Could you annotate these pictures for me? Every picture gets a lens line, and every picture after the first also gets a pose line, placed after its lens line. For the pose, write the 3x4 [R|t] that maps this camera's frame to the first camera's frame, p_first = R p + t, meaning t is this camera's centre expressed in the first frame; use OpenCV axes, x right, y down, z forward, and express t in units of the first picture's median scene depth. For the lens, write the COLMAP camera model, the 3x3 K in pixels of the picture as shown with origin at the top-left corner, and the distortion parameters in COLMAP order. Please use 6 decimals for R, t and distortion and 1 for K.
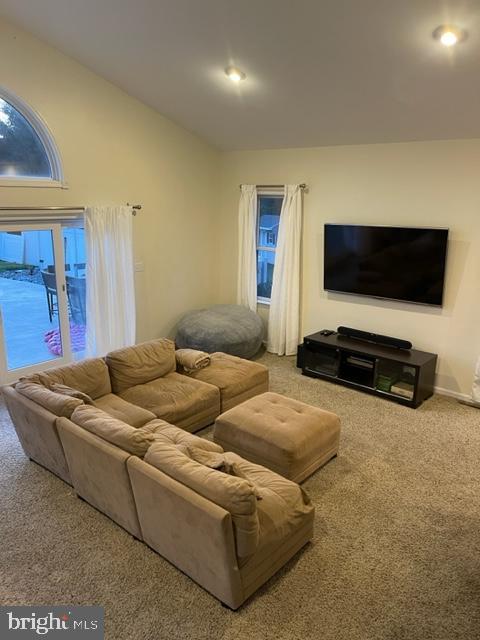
lens RADIAL K [[479.0, 0, 235.8], [0, 479.0, 320.1], [0, 0, 1]] dist [0.087197, -0.103192]
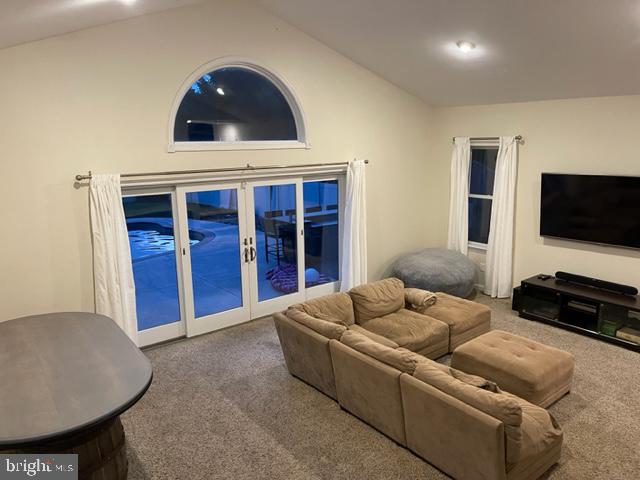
lens RADIAL K [[479.0, 0, 320.0], [0, 479.0, 240.0], [0, 0, 1]] dist [0.087197, -0.103192]
pose [[0.983673, 0.009646, -0.179708, -0.135285], [-0.018236, 0.998765, -0.046212, 0.005031], [0.179041, 0.048735, 0.982634, -0.161240]]
